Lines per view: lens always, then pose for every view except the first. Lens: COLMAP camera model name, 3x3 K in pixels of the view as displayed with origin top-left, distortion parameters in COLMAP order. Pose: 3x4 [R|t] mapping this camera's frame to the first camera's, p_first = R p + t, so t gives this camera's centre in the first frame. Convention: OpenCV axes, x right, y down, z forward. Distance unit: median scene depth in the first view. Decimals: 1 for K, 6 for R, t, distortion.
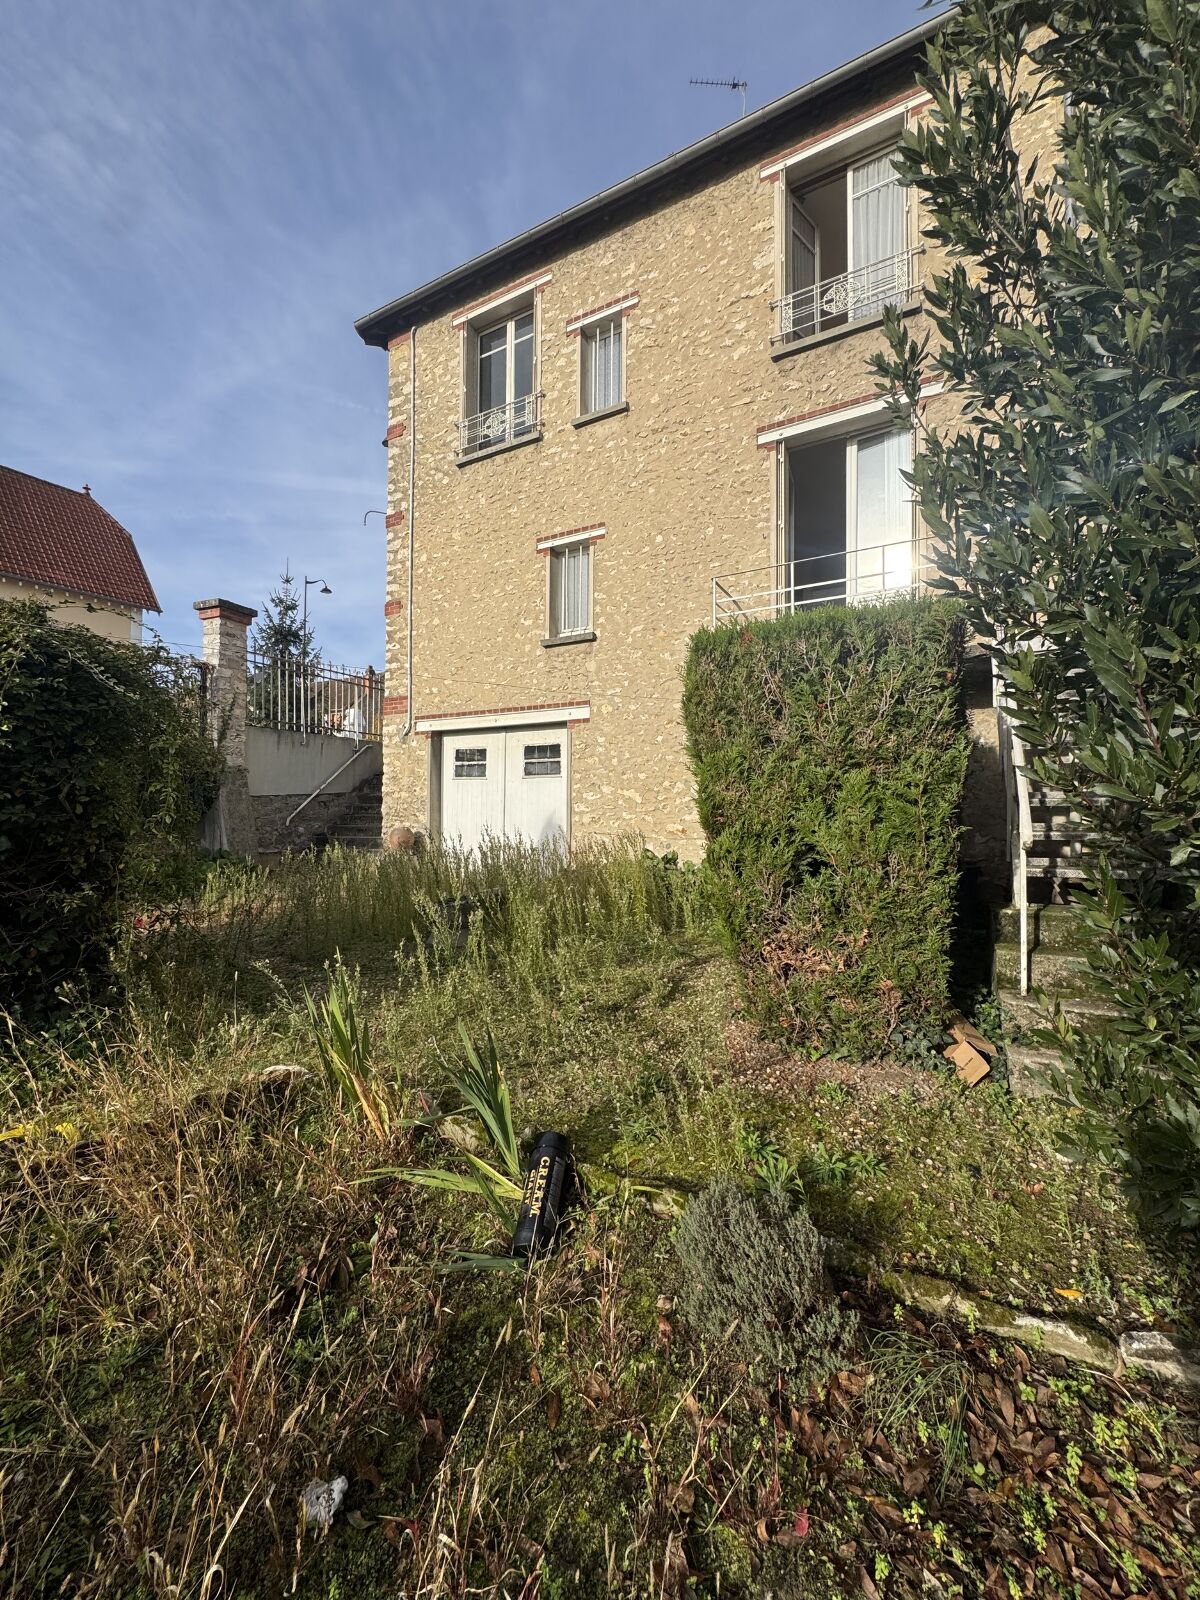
lens RADIAL K [[635.9, 0, 598.4], [0, 635.9, 800.7], [0, 0, 1]] dist [-0.002566, -0.000770]
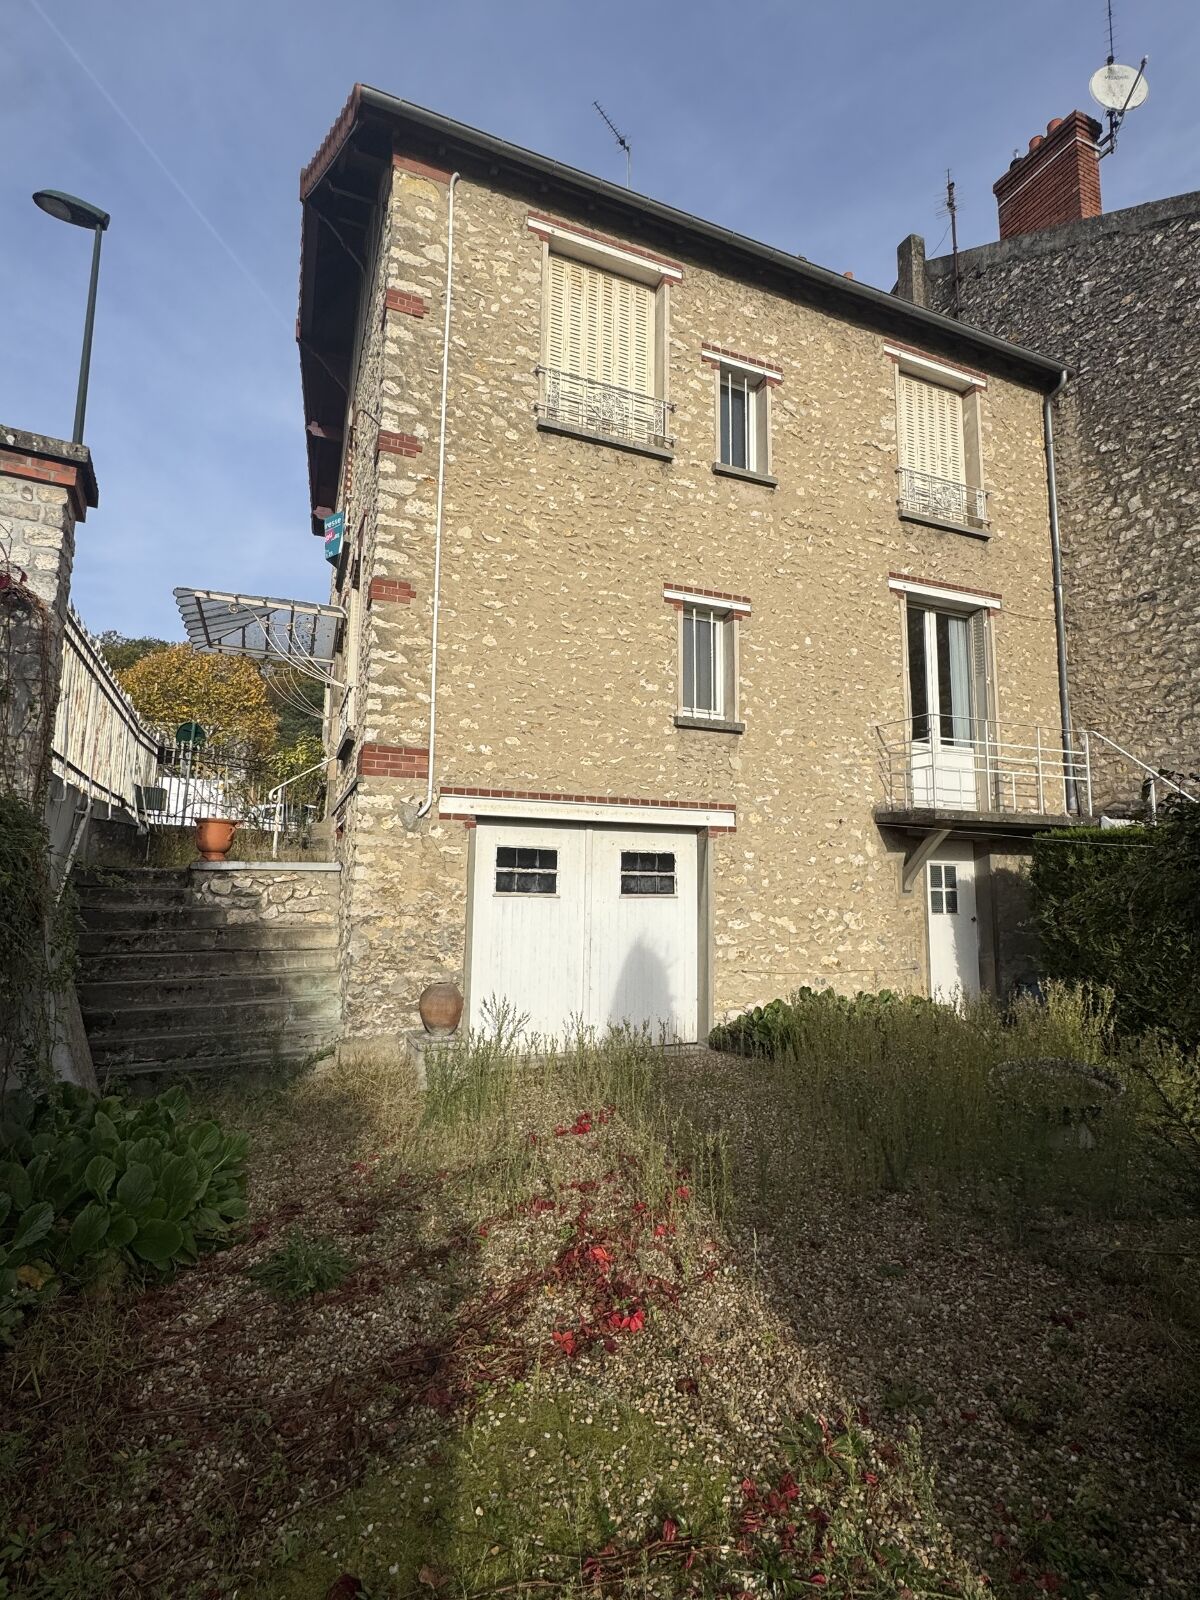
lens RADIAL K [[778.2, 0, 600.0], [0, 778.2, 800.7], [0, 0, 1]] dist [-0.003597, -0.000271]
pose [[0.616802, 0.092166, 0.781704, -0.852227], [-0.020421, 0.994660, -0.101162, -0.056925], [-0.786853, 0.046434, 0.615391, 0.501695]]
